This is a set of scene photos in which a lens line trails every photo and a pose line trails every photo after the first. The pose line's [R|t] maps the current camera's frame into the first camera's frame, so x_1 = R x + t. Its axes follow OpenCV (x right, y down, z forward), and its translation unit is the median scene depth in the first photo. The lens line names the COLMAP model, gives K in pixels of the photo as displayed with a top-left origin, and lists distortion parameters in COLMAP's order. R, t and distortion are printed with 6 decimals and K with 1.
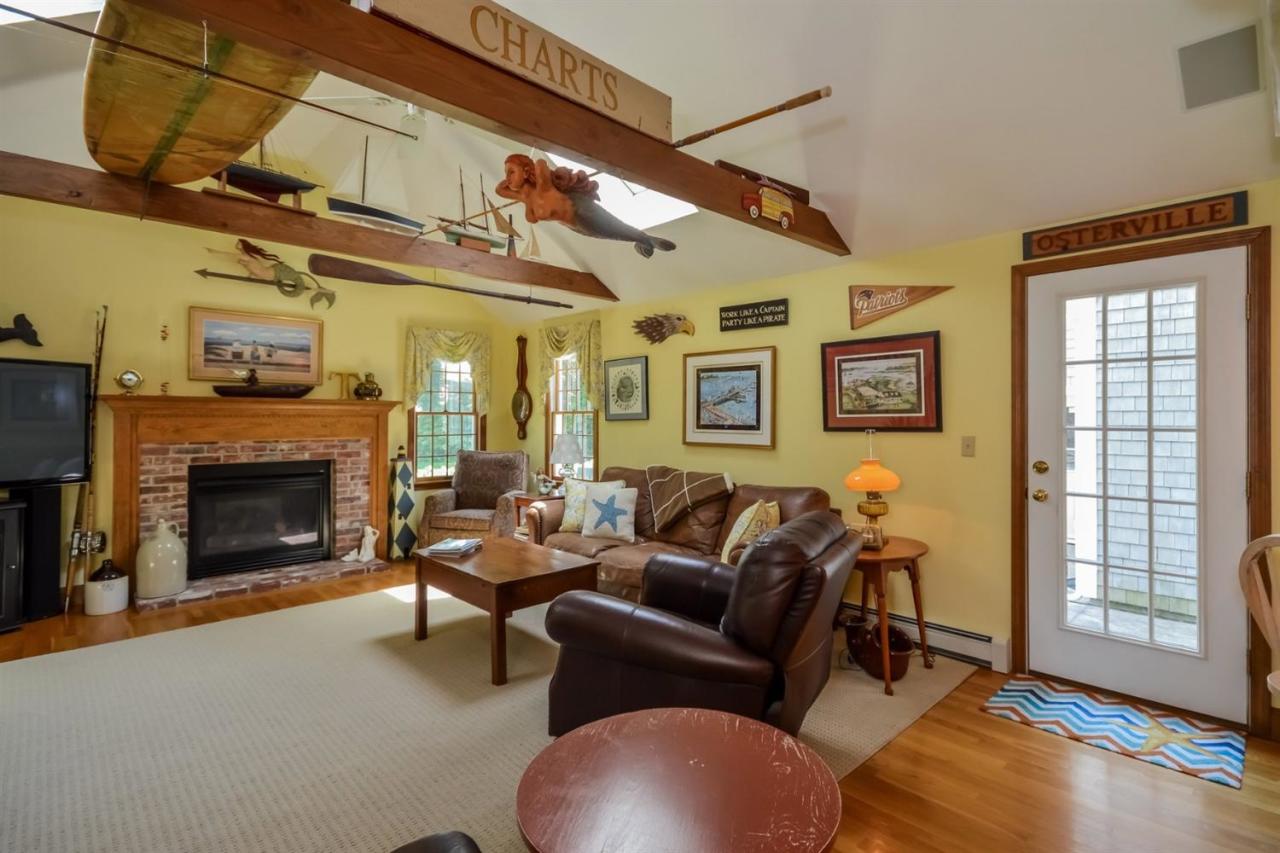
lens RADIAL K [[599.7, 0, 638.2], [0, 599.7, 421.6], [0, 0, 1]] dist [-0.003786, -0.000714]
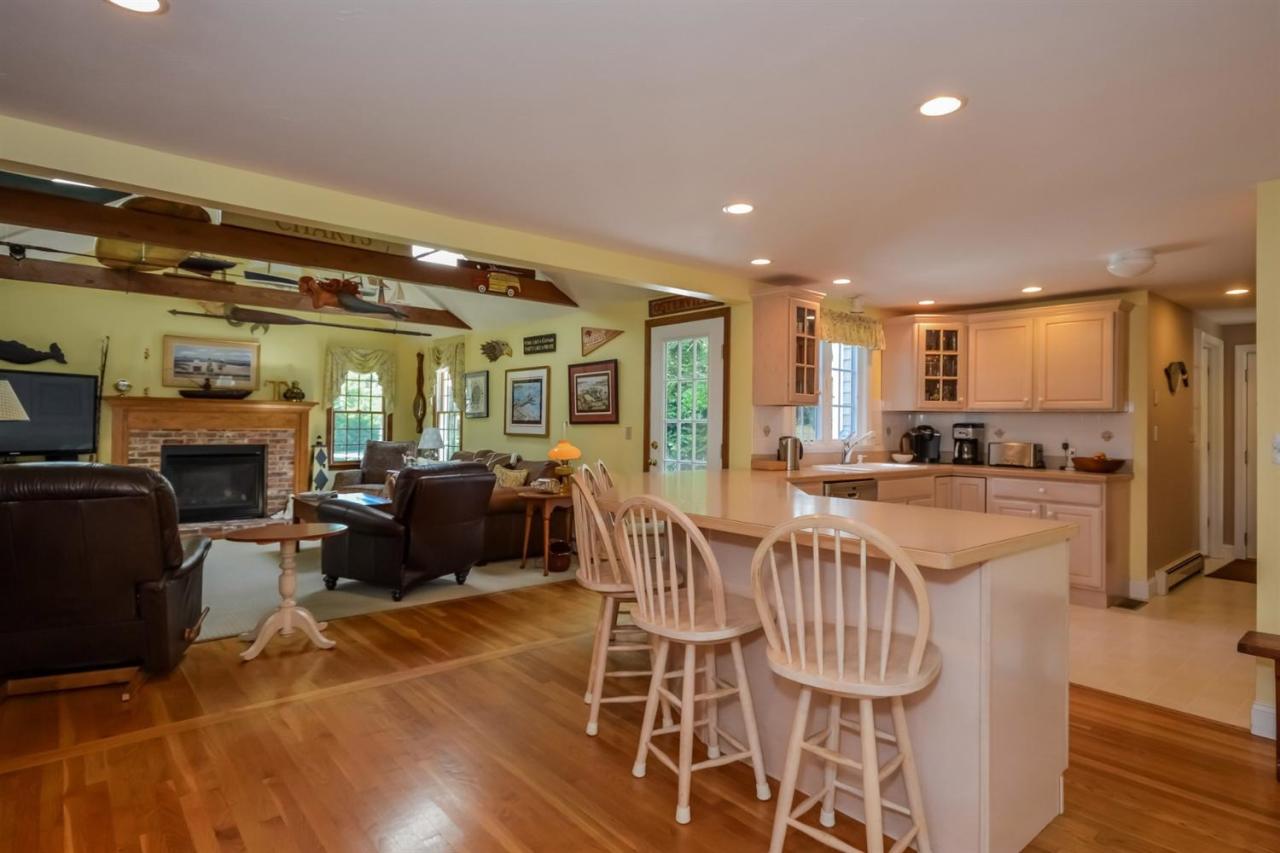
lens RADIAL K [[663.7, 0, 642.2], [0, 663.7, 425.5], [0, 0, 1]] dist [-0.000814, 0.000111]
pose [[0.998532, 0.009930, -0.053243, 0.480864], [-0.010280, 0.999927, -0.006291, 0.023107], [0.053176, 0.006829, 0.998562, -0.526146]]
